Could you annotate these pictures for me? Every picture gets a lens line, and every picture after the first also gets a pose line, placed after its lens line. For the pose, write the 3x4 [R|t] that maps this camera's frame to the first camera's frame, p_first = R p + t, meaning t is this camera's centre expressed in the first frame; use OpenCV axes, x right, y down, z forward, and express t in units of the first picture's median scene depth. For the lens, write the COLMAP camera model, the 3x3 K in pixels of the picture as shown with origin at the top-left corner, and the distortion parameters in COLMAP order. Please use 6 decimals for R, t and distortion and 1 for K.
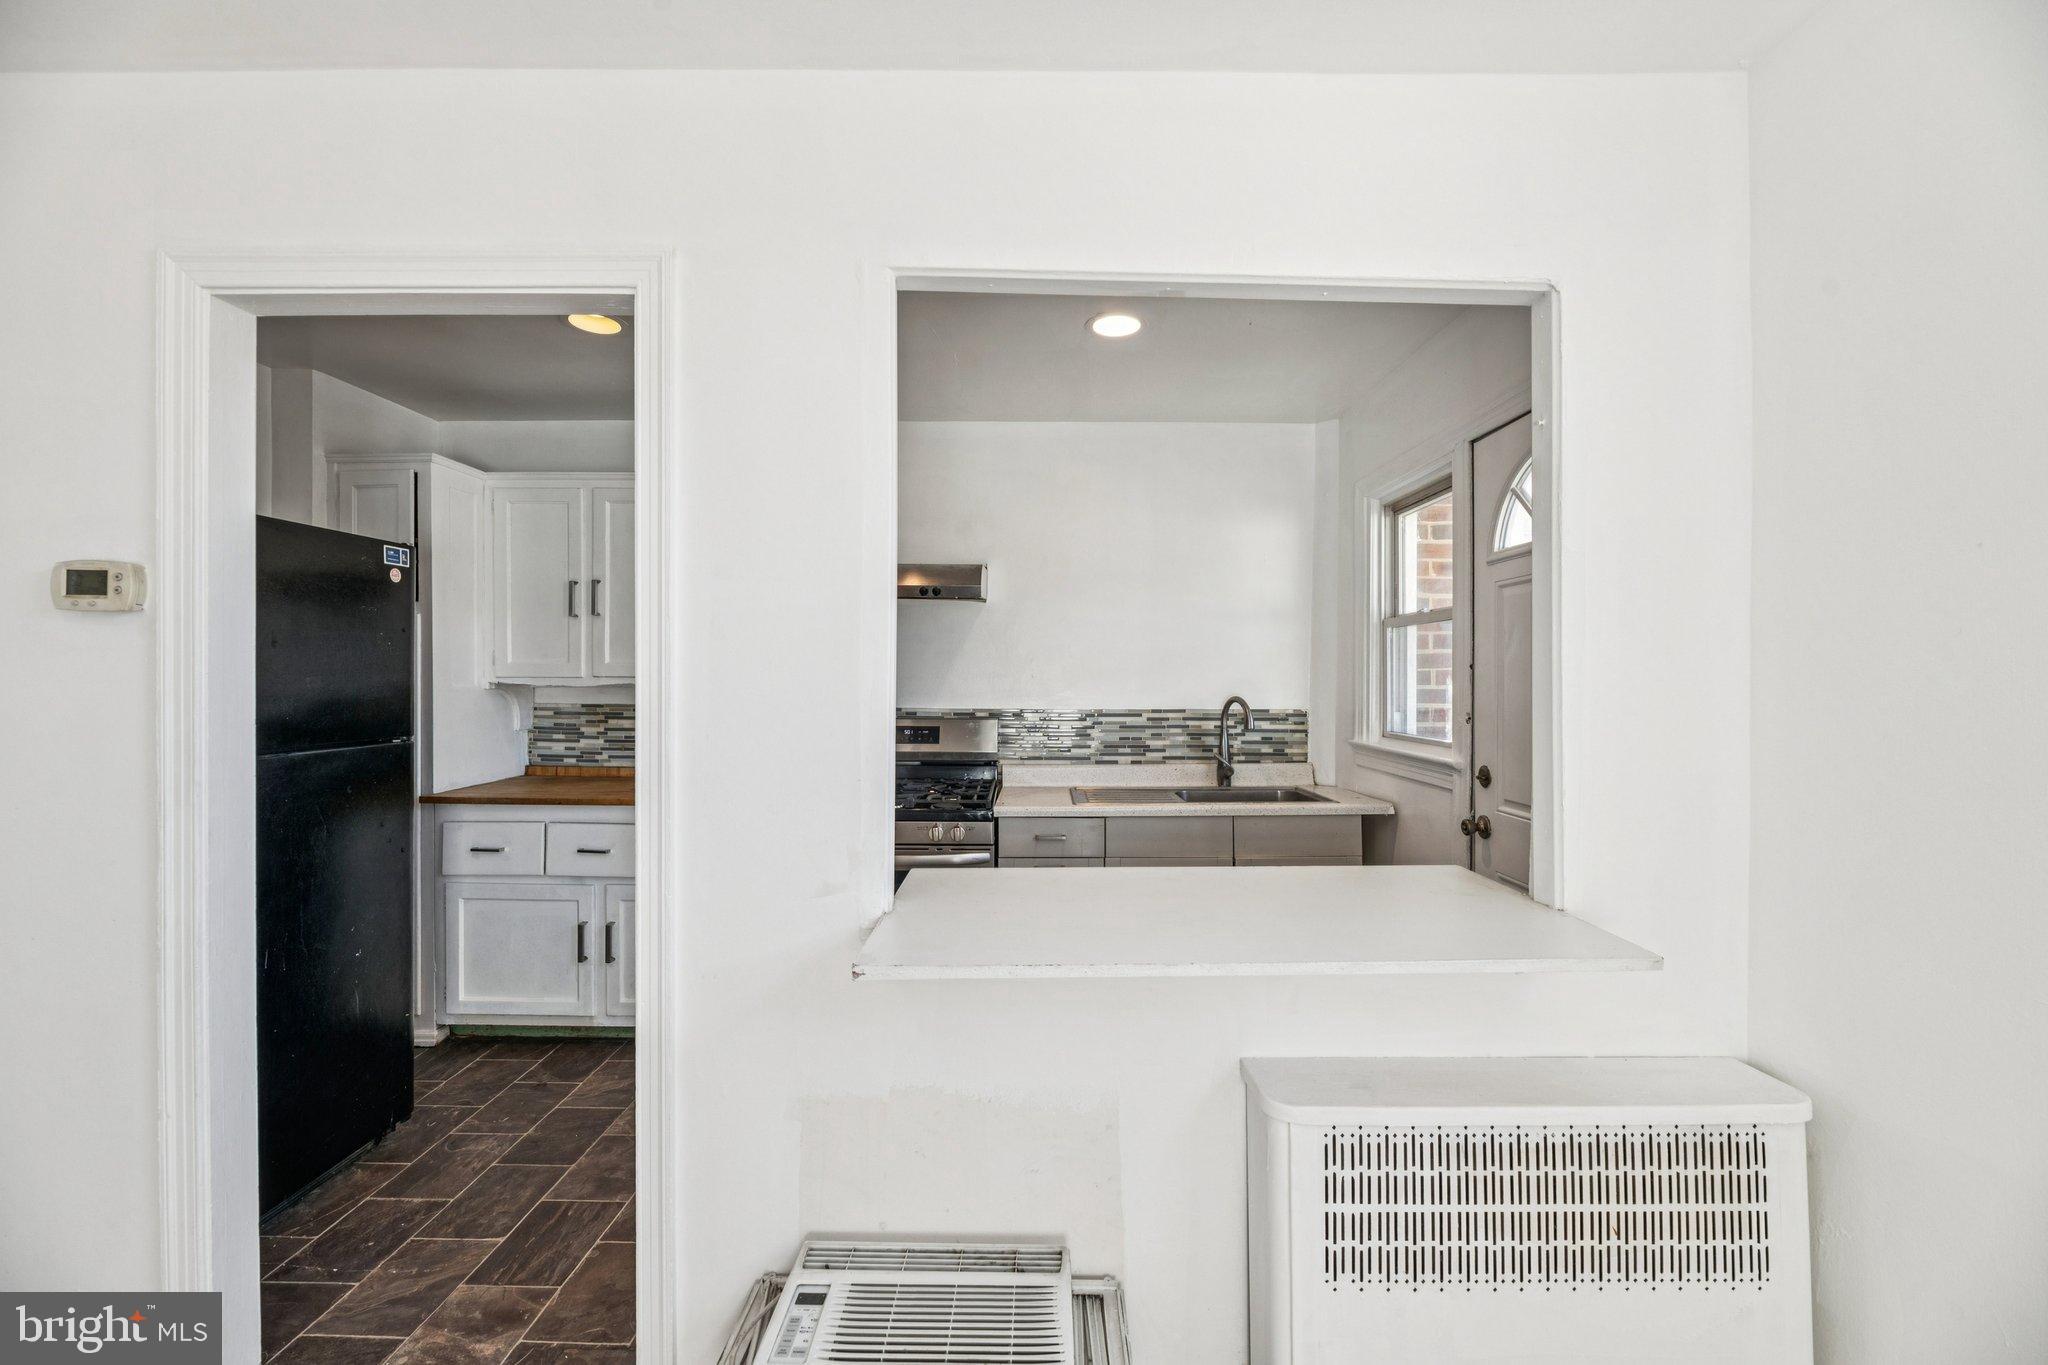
lens RADIAL K [[816.4, 0, 1013.8], [0, 816.4, 676.0], [0, 0, 1]] dist [0.000432, 0.000275]
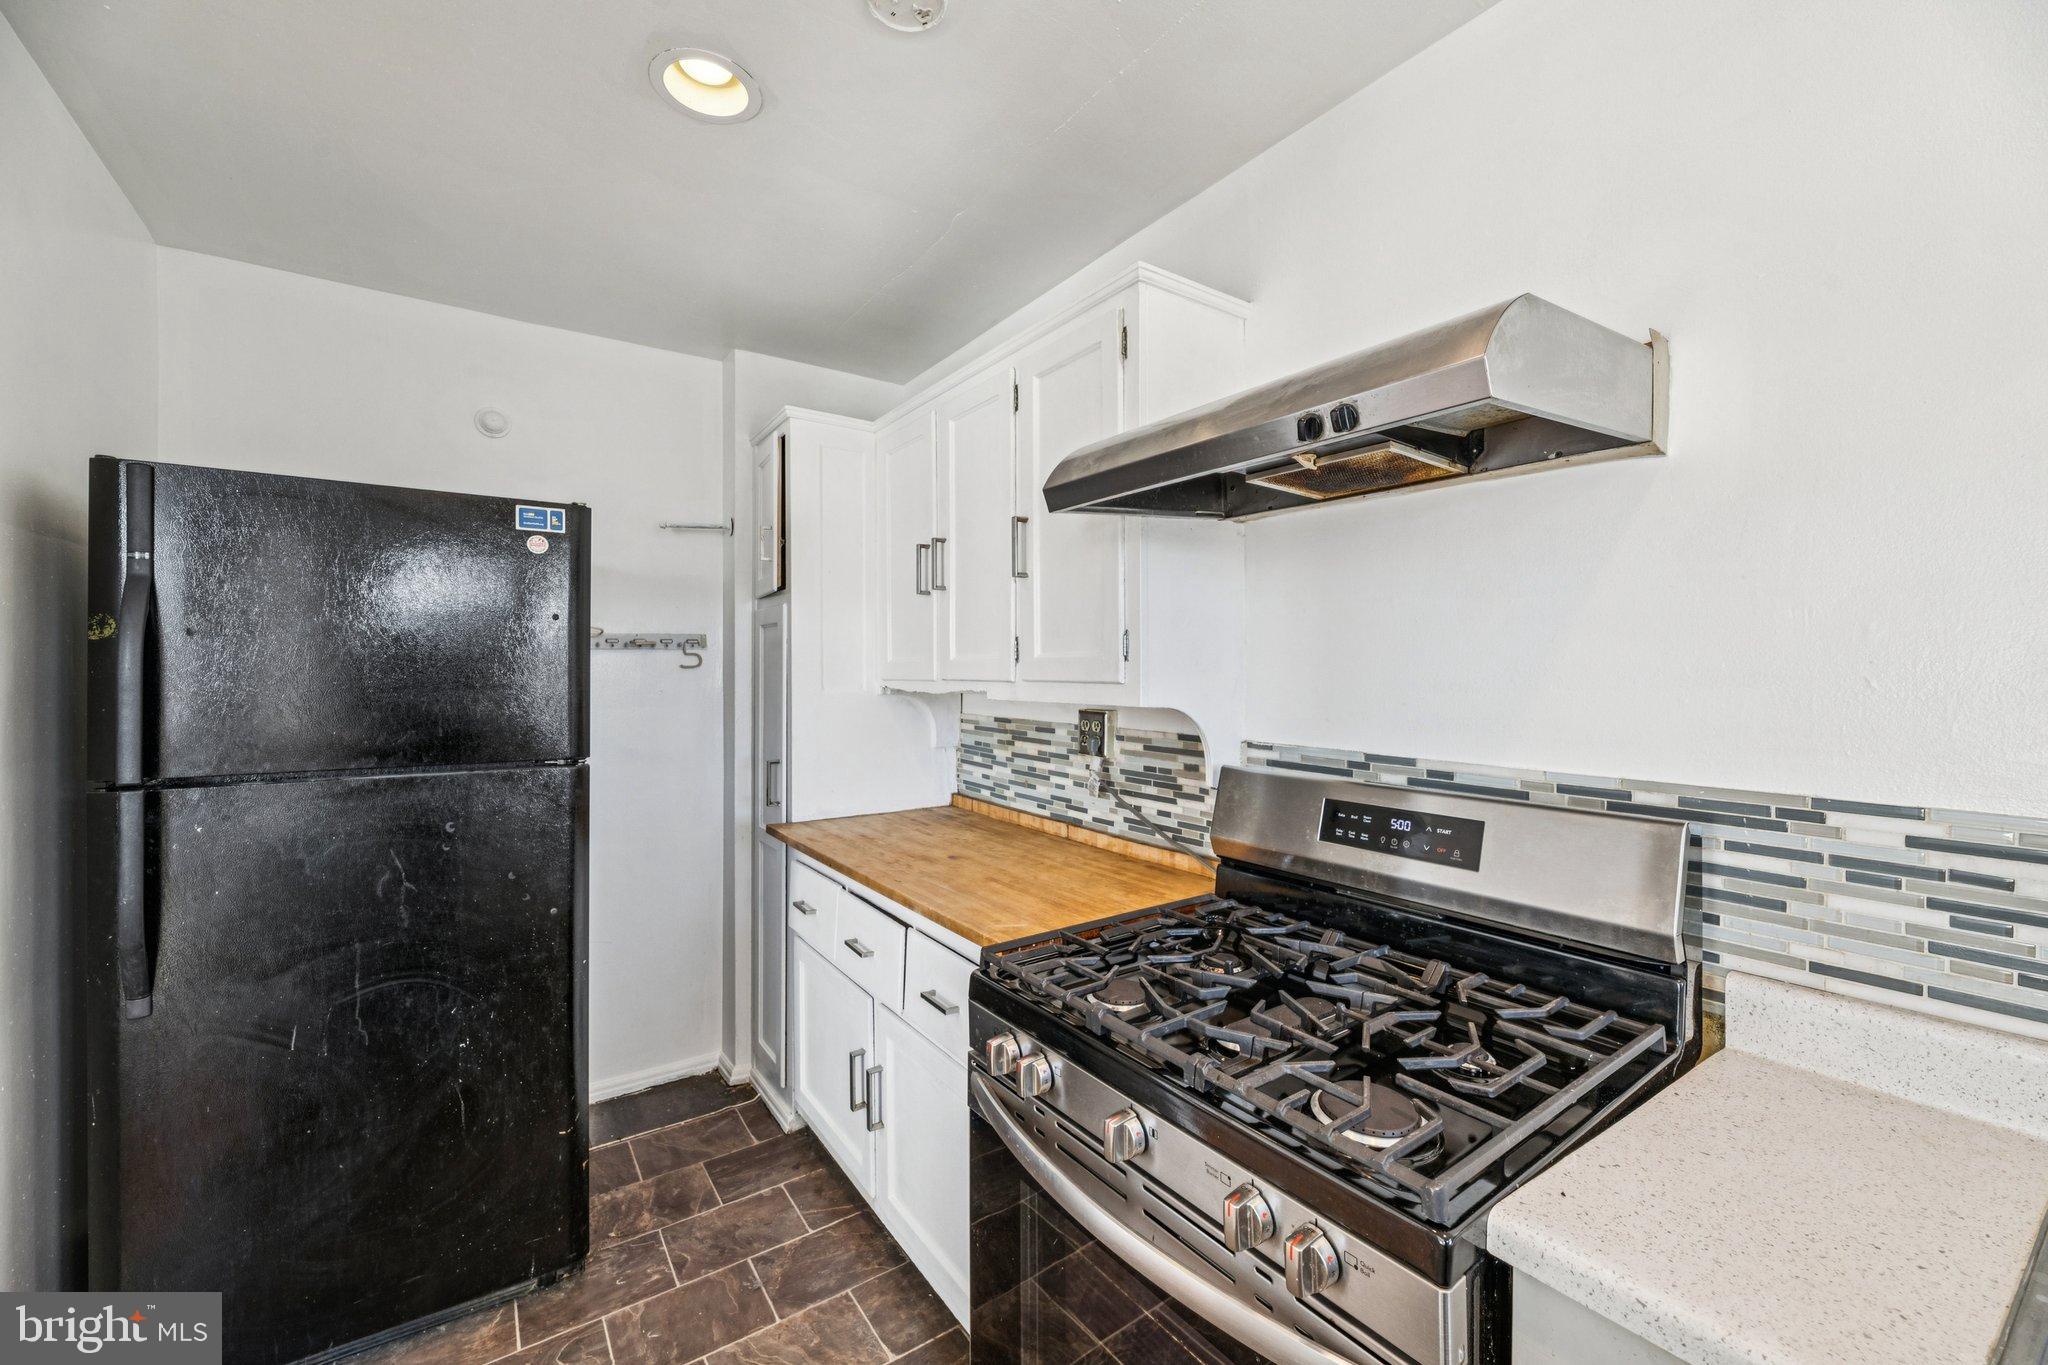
lens RADIAL K [[816.4, 0, 1034.2], [0, 816.4, 670.6], [0, 0, 1]] dist [0.000432, 0.000275]
pose [[0.594811, -0.004910, -0.803851, 0.077063], [-0.001819, 0.999971, -0.007453, -0.001683], [0.803864, 0.005895, 0.594784, 0.600913]]
